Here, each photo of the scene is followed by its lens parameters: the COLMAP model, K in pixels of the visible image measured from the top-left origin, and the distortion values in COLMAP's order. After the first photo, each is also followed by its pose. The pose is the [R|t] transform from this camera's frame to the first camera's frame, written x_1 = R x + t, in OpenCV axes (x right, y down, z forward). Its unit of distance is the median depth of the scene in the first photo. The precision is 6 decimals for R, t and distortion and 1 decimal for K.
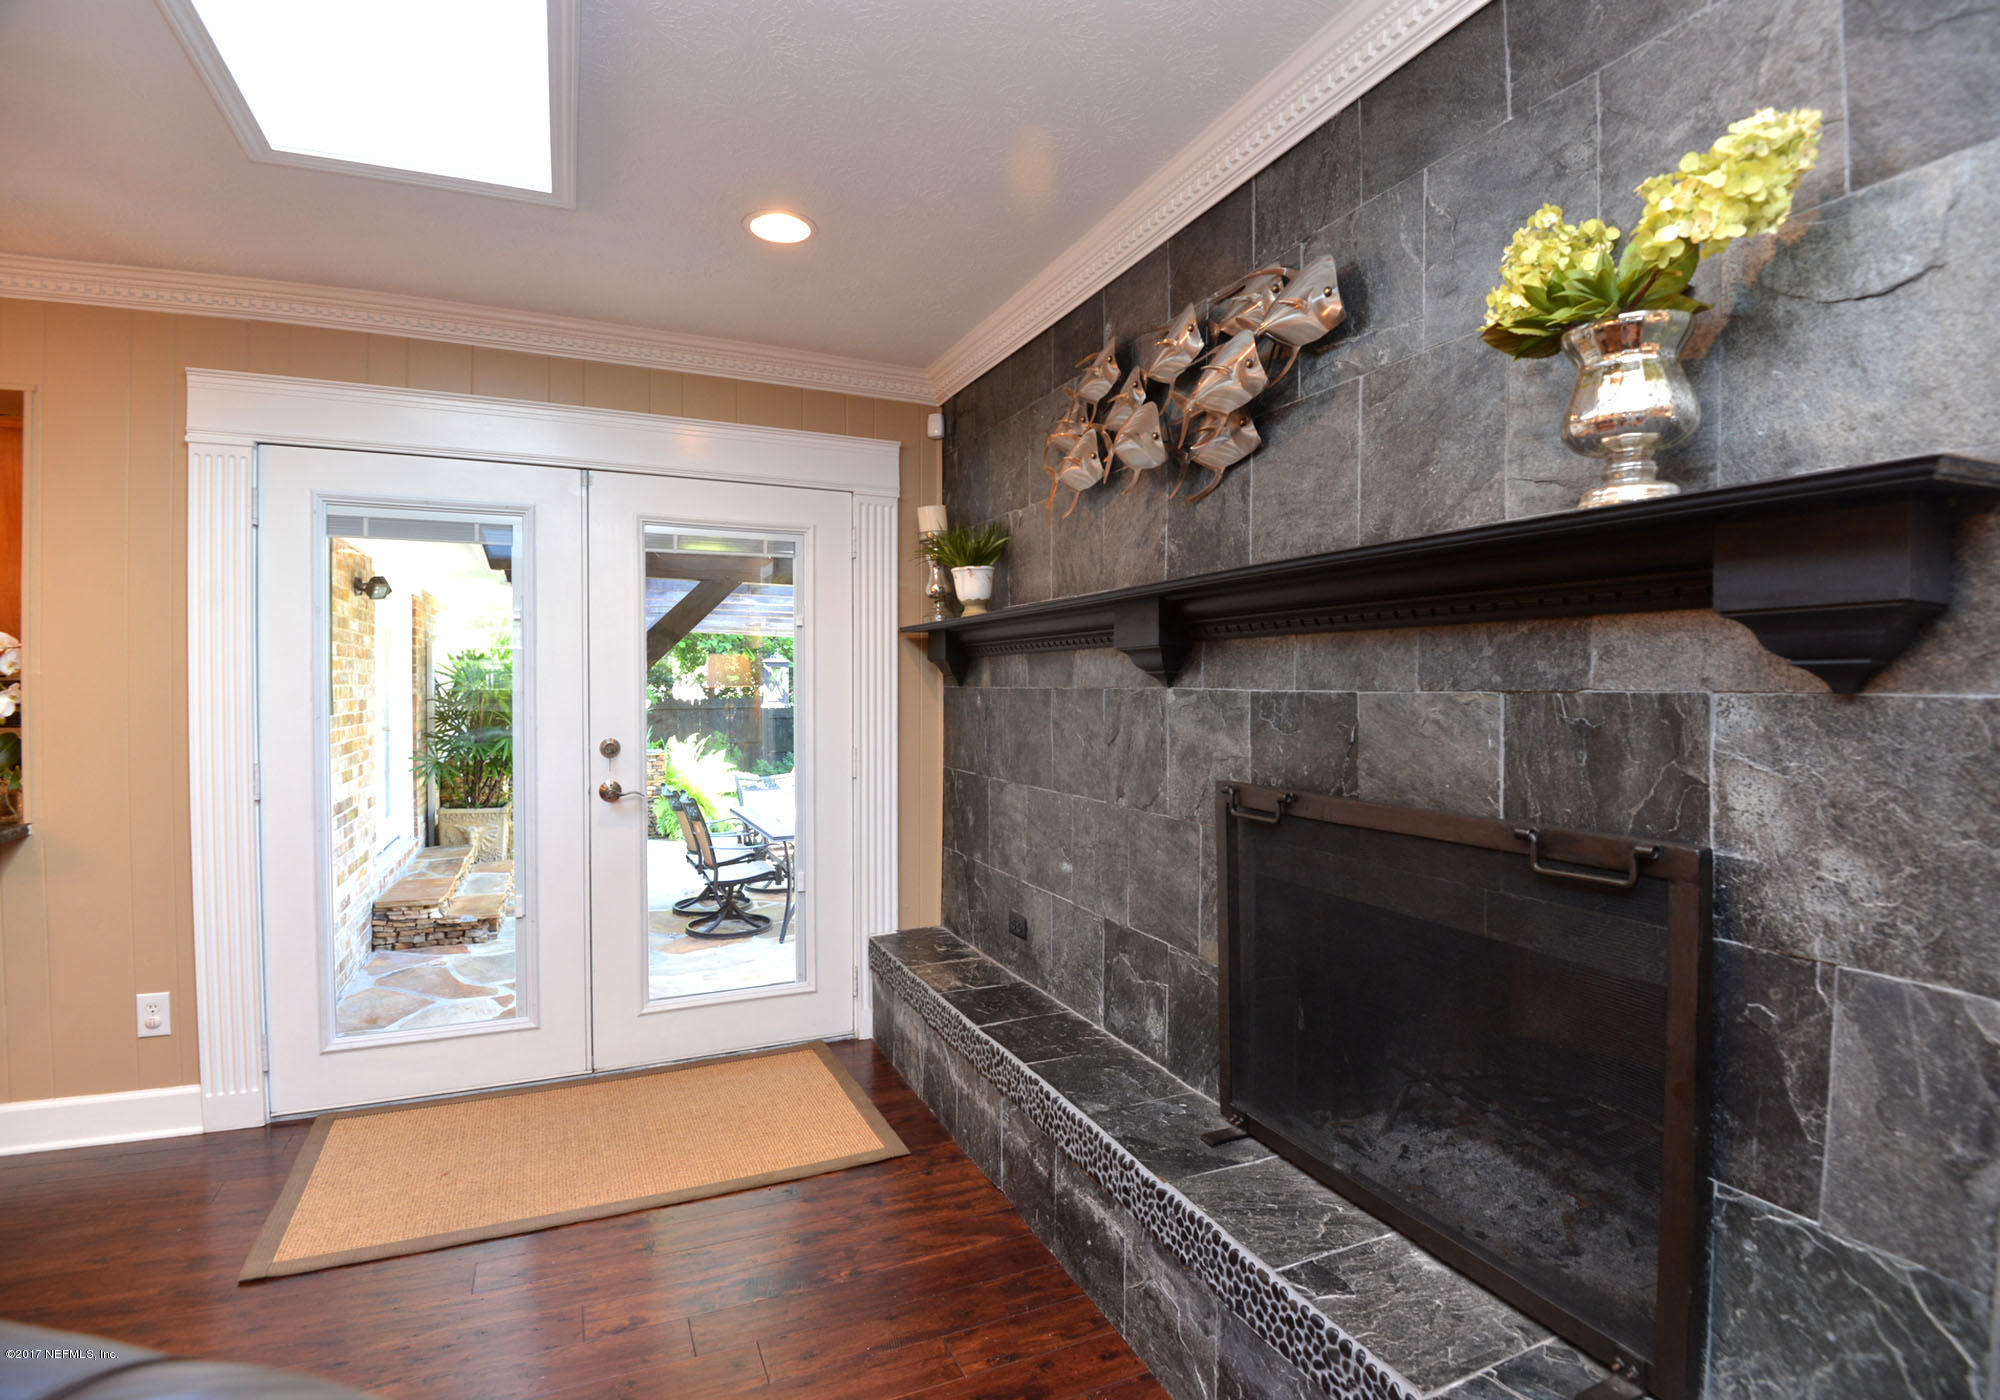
lens RADIAL K [[971.3, 0, 1000.0], [0, 971.3, 700.0], [0, 0, 1]] dist [-0.012259, -0.017460]
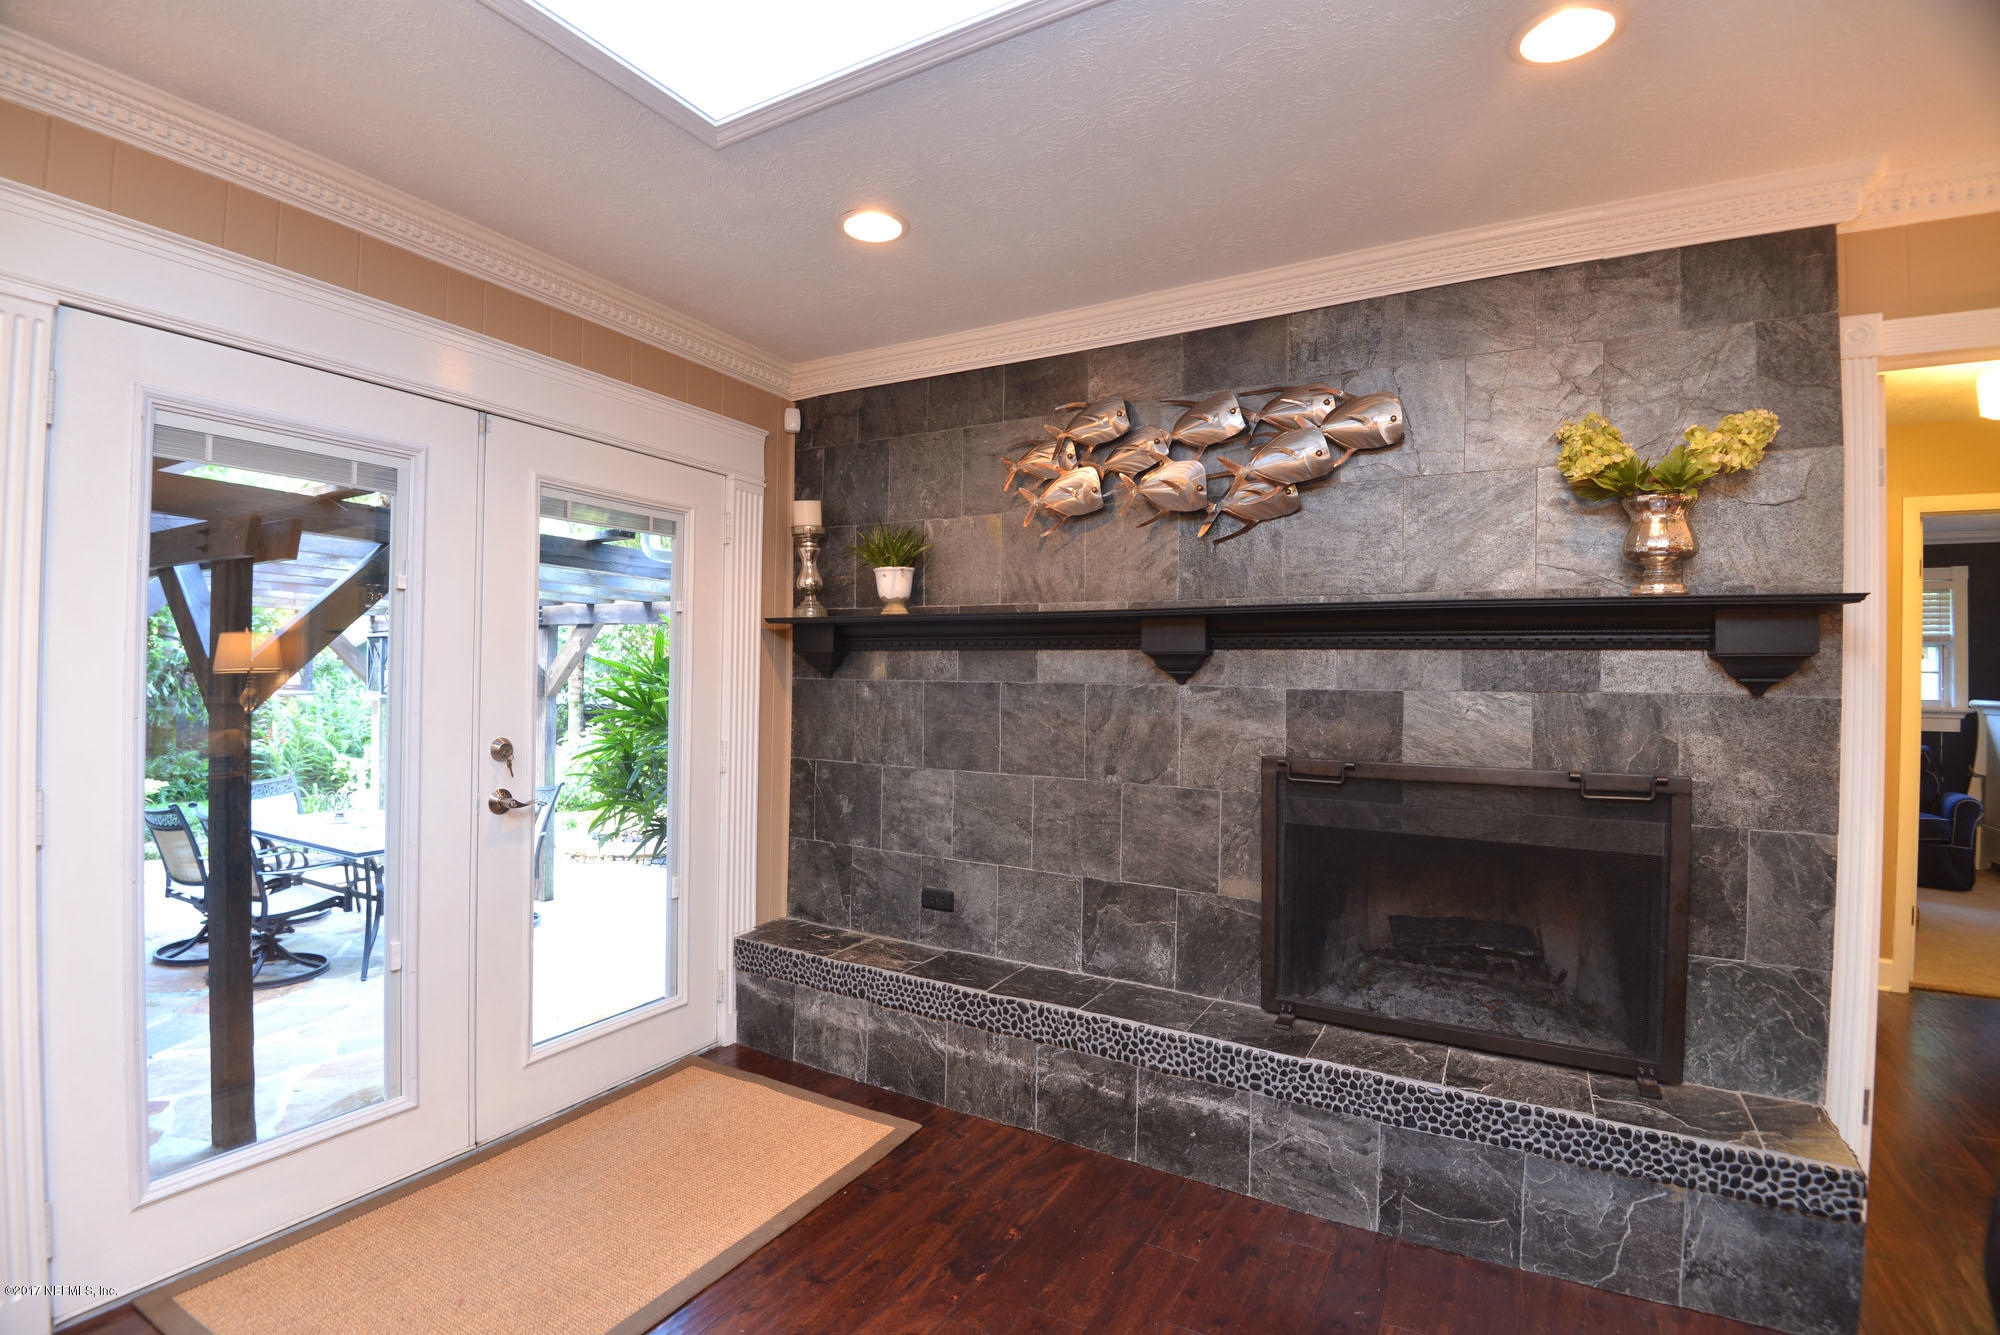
lens RADIAL K [[923.7, 0, 989.4], [0, 923.7, 668.2], [0, 0, 1]] dist [0.001166, -0.036477]
pose [[0.819871, 0.015060, 0.572350, -0.723561], [-0.004085, 0.999782, -0.020455, -0.008610], [-0.572534, 0.014432, 0.819754, 0.157028]]
